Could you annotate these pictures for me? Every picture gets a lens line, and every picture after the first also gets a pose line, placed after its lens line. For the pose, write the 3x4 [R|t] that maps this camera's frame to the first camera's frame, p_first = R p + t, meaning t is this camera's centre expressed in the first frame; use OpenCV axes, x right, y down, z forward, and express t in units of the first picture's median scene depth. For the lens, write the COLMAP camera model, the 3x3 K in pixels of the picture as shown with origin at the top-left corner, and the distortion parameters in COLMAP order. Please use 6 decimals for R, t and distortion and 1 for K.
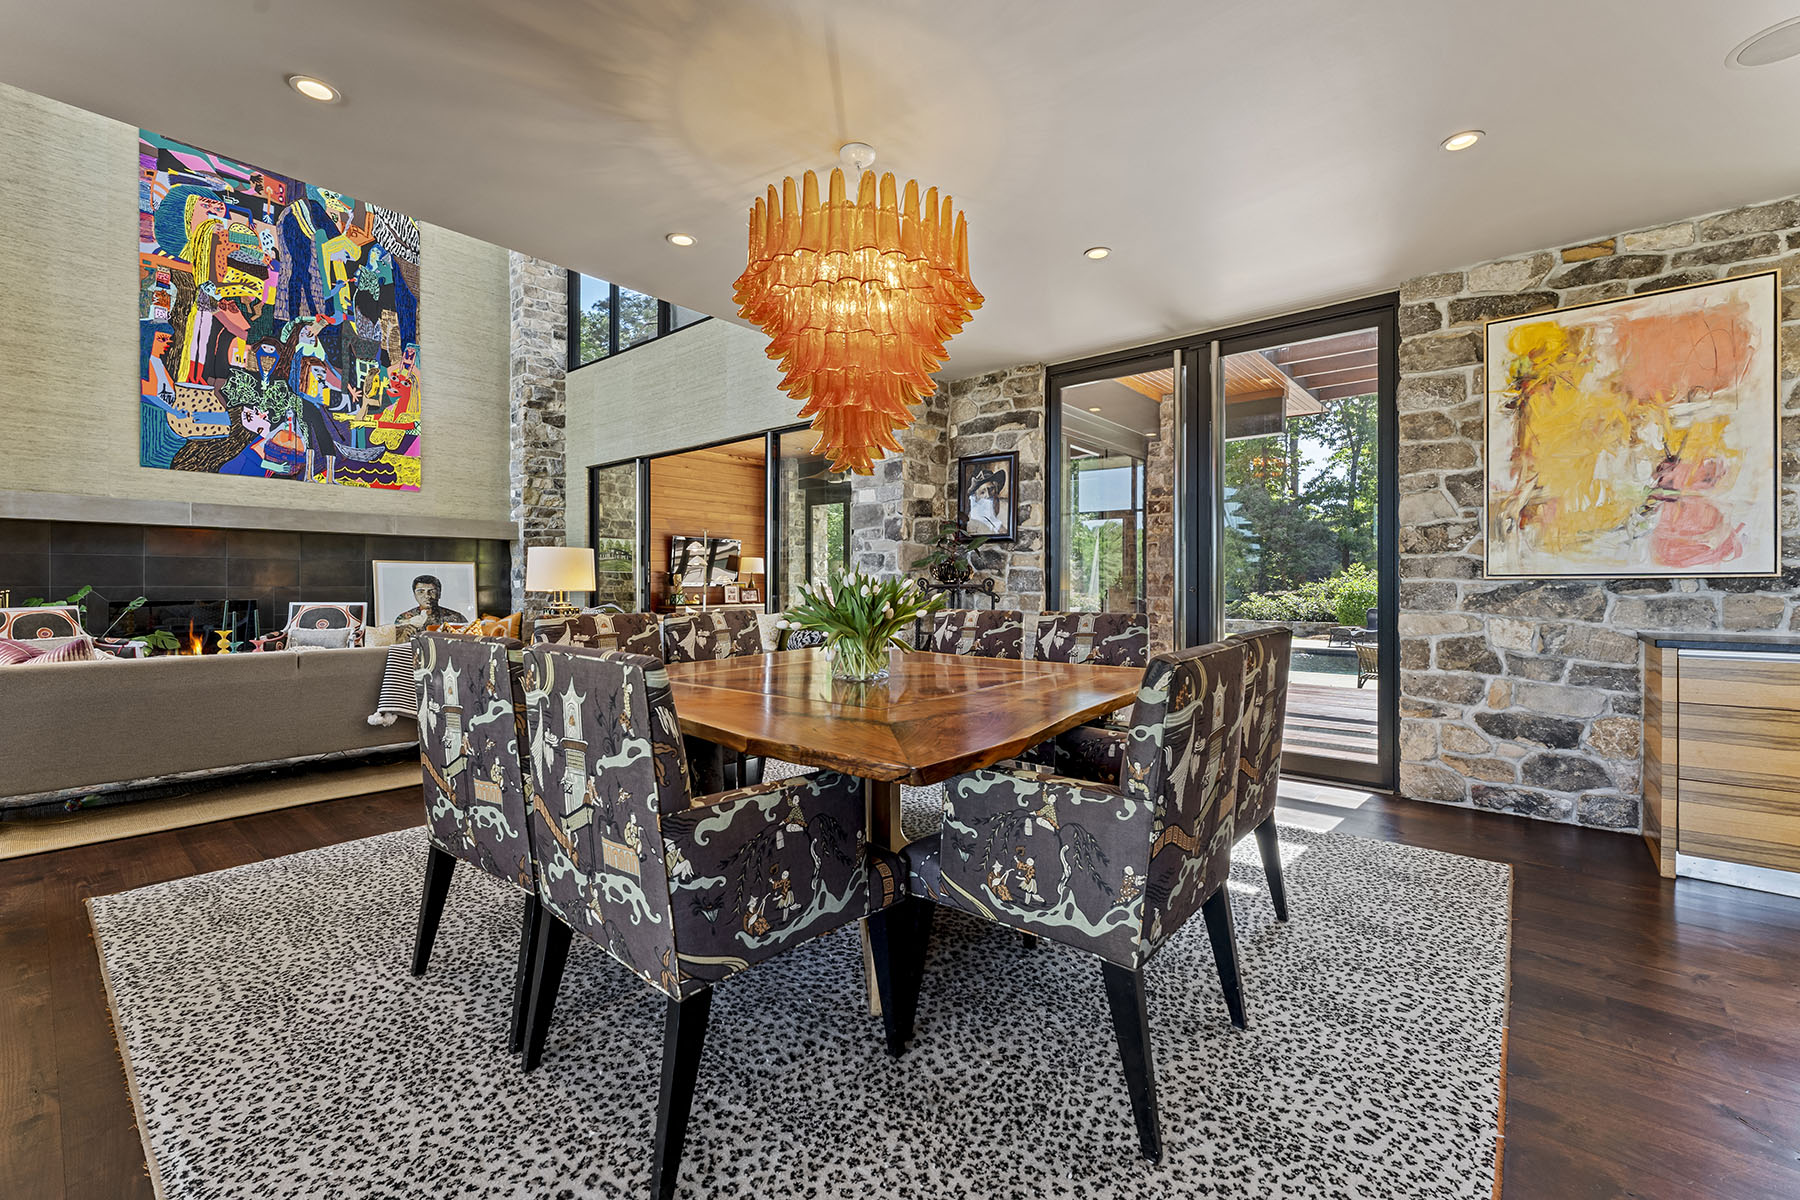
lens RADIAL K [[741.2, 0, 899.6], [0, 741.2, 585.8], [0, 0, 1]] dist [0.000737, -0.000247]
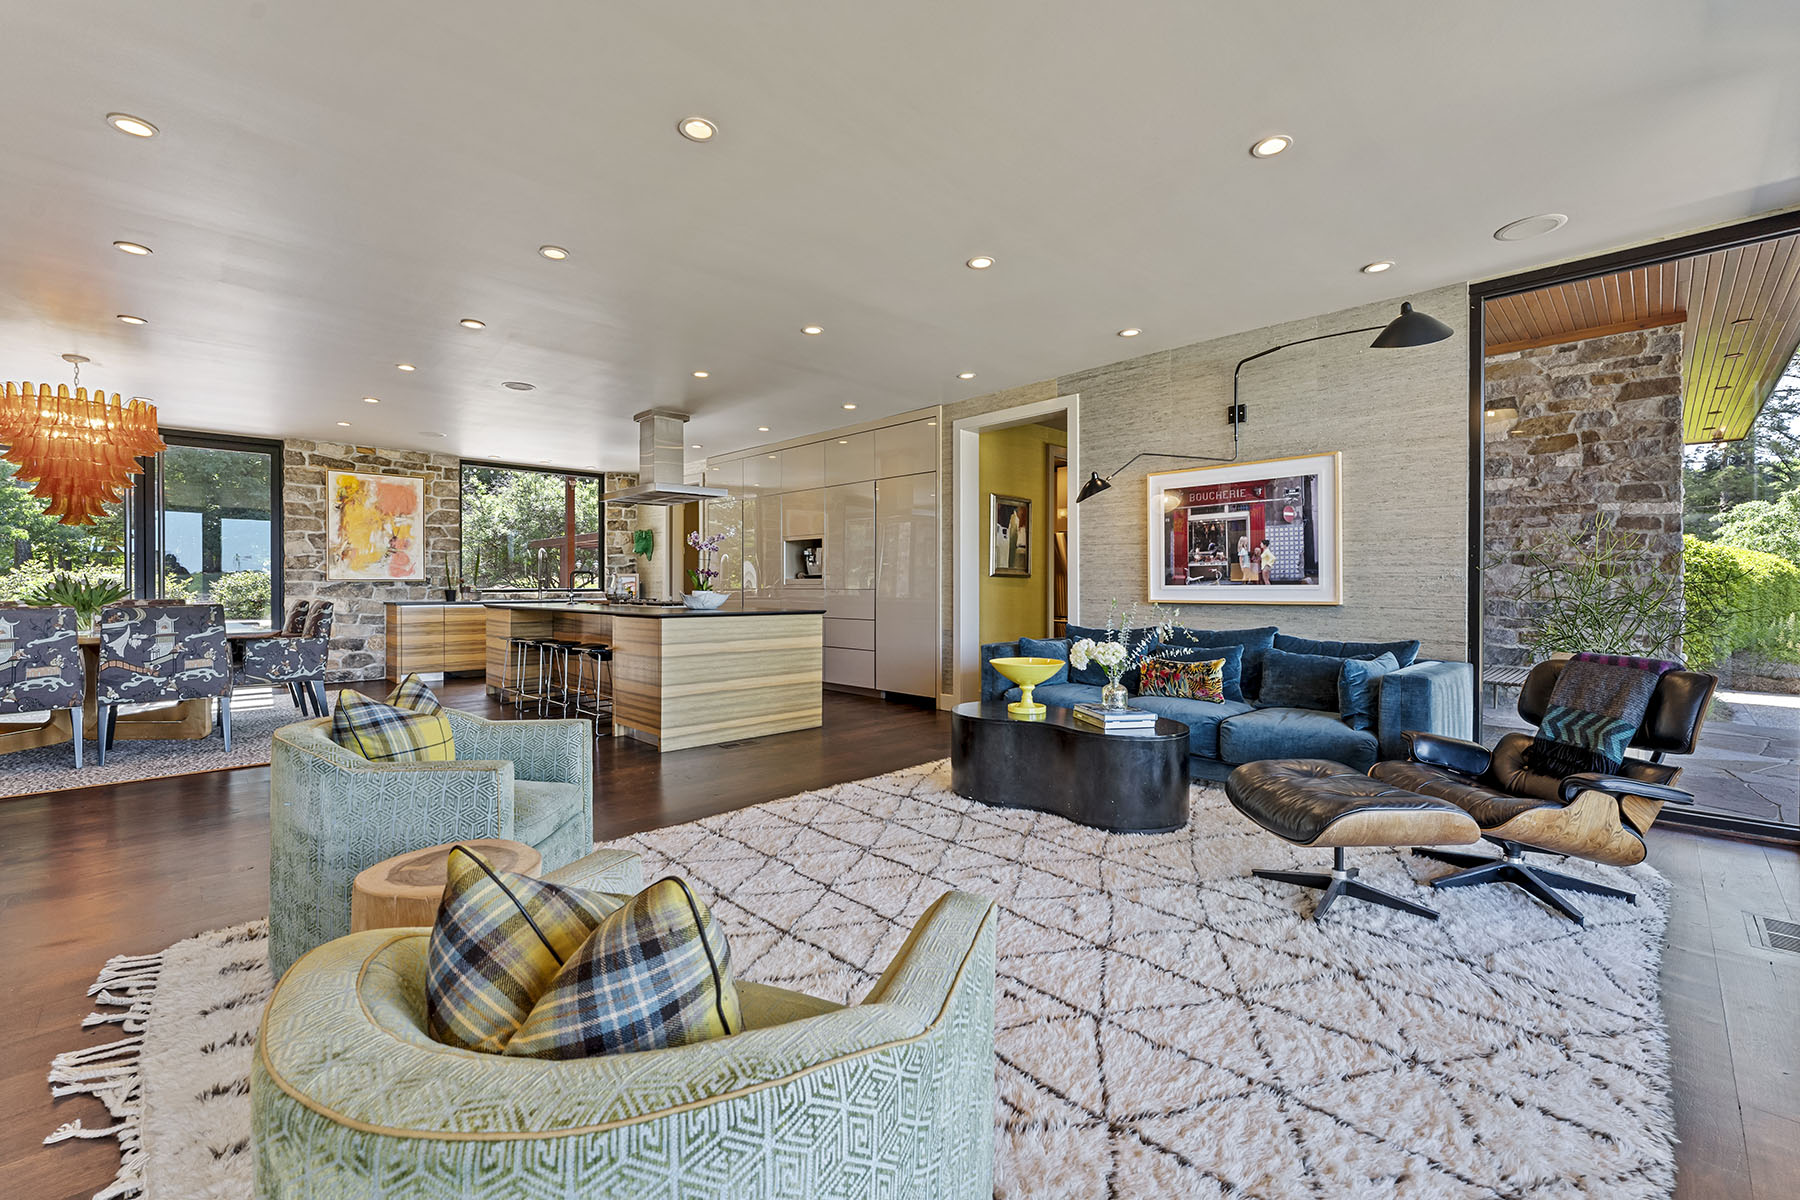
lens RADIAL K [[741.2, 0, 905.8], [0, 741.2, 586.1], [0, 0, 1]] dist [0.000737, -0.000247]
pose [[0.084952, -0.004099, 0.996377, -0.644806], [0.000574, 0.999992, 0.004065, -0.001196], [-0.996385, 0.000227, 0.084953, -0.469284]]
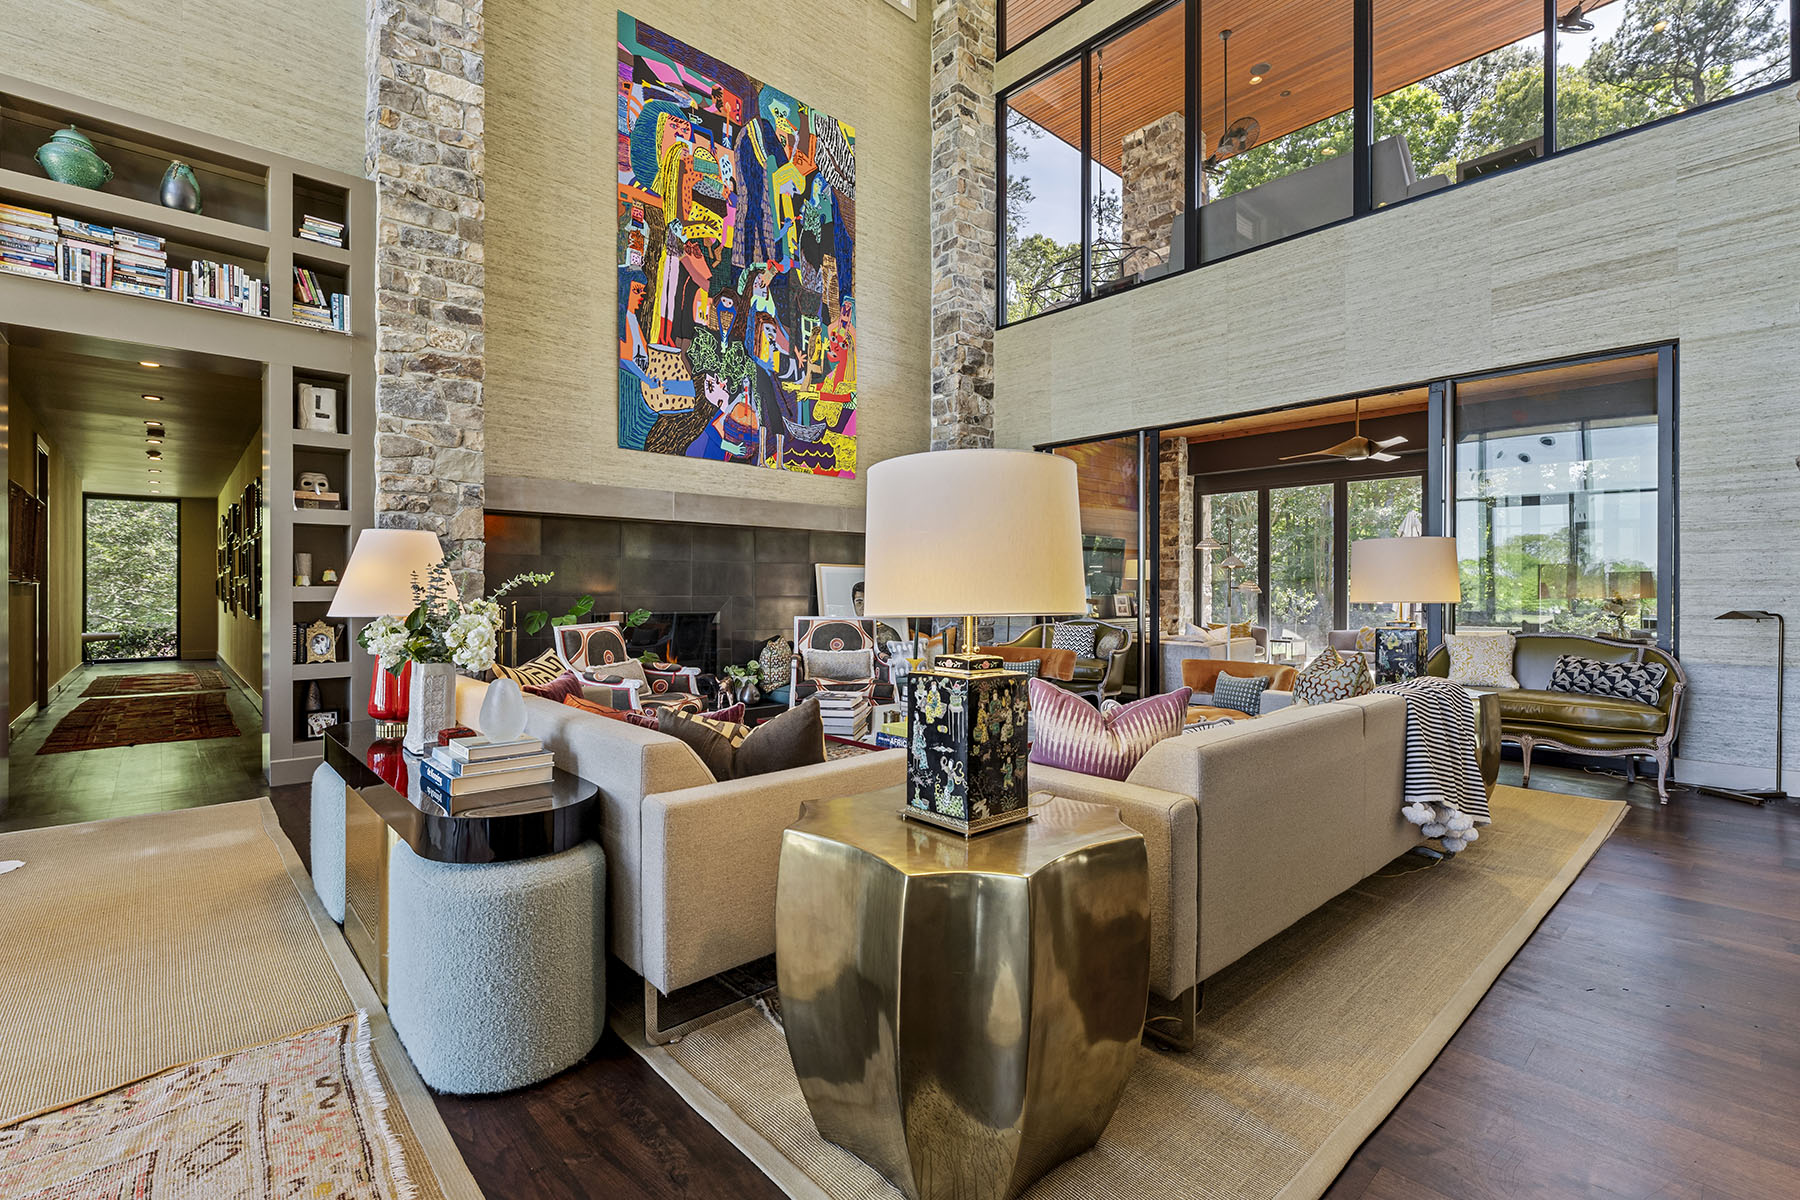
lens RADIAL K [[810.6, 0, 909.6], [0, 810.6, 591.3], [0, 0, 1]] dist [0.001973, -0.000684]
pose [[0.992877, -0.001058, -0.119135, -0.573492], [0.000470, 0.999988, -0.004967, 0.000031], [0.119139, 0.004876, 0.992866, 0.153478]]
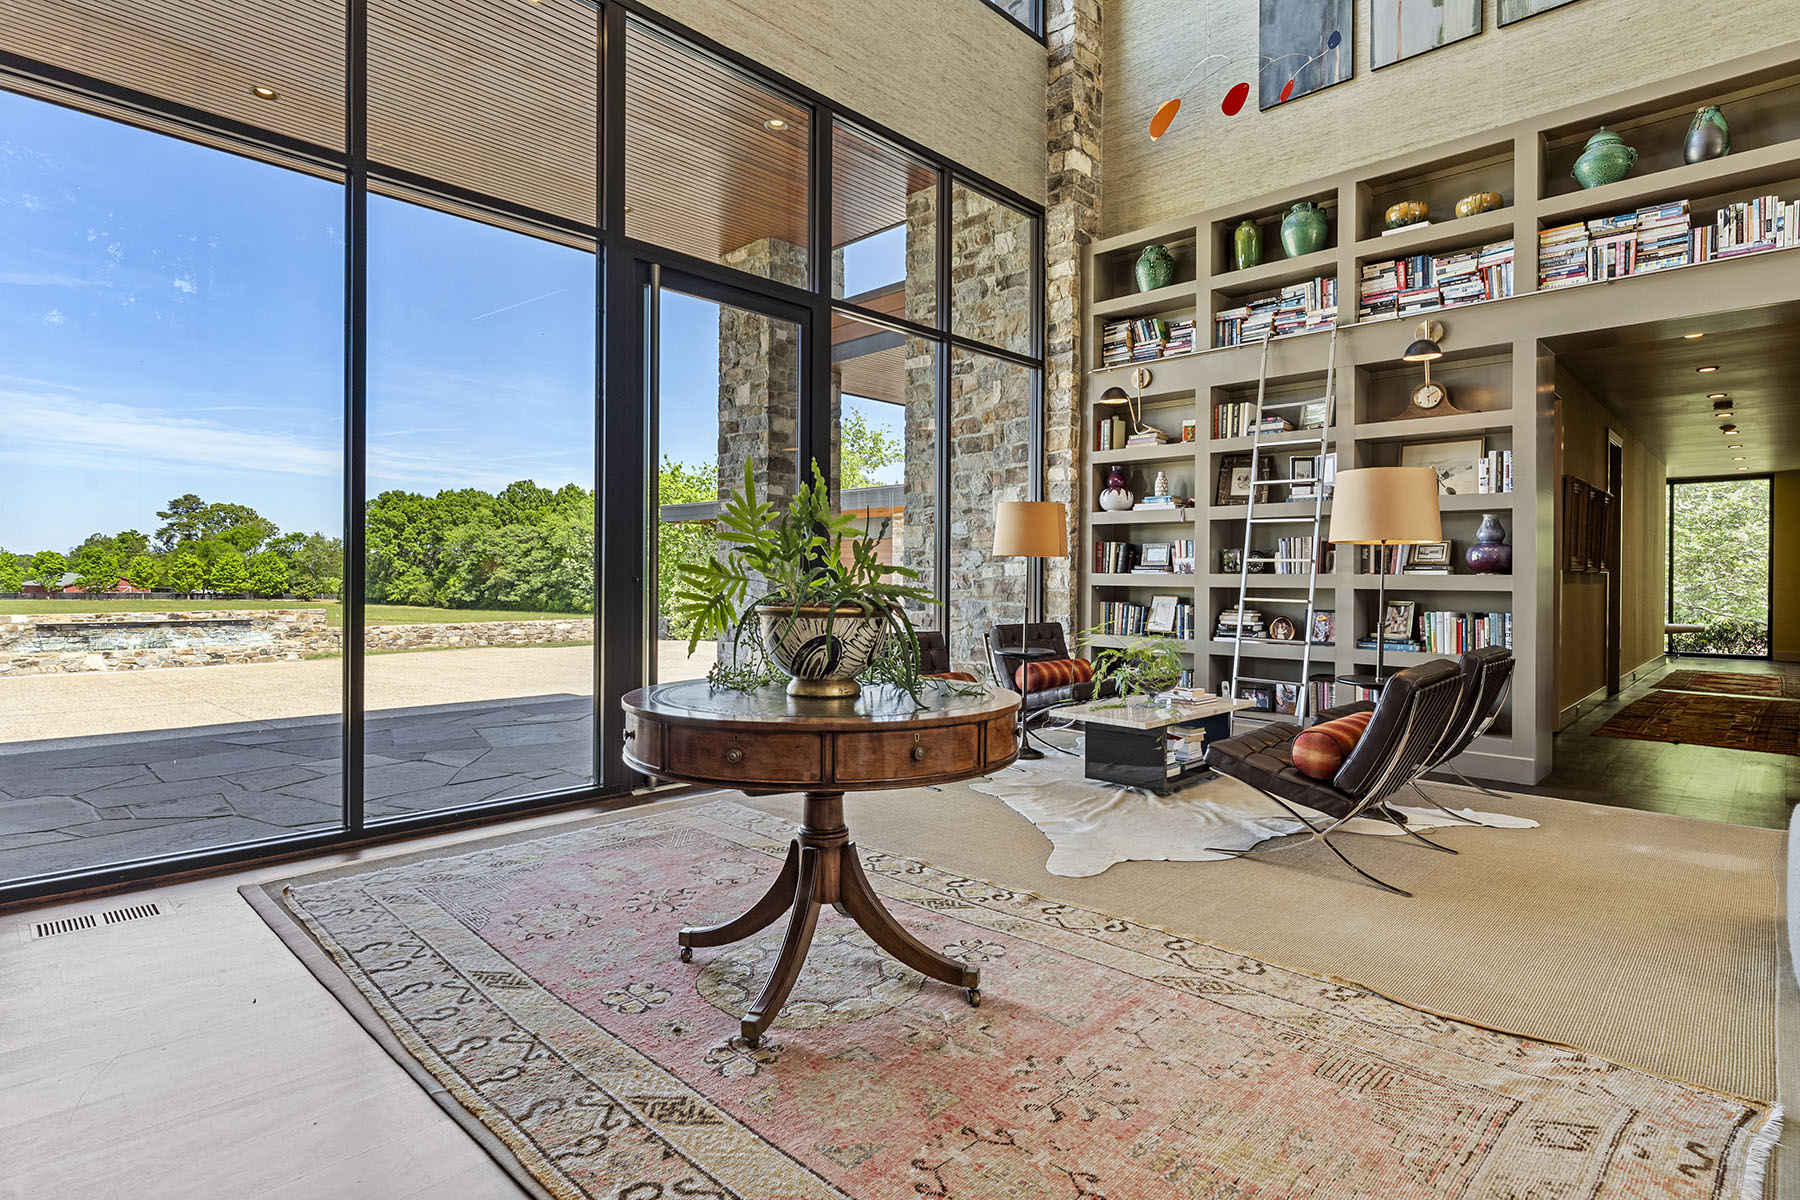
lens RADIAL K [[924.7, 0, 894.3], [0, 924.7, 578.7], [0, 0, 1]] dist [-0.000033, 0.000239]
pose [[-0.065193, -0.000024, -0.997873, -0.524760], [-0.009564, 0.999954, 0.000601, 0.000761], [0.997827, 0.009583, -0.065190, 0.182904]]
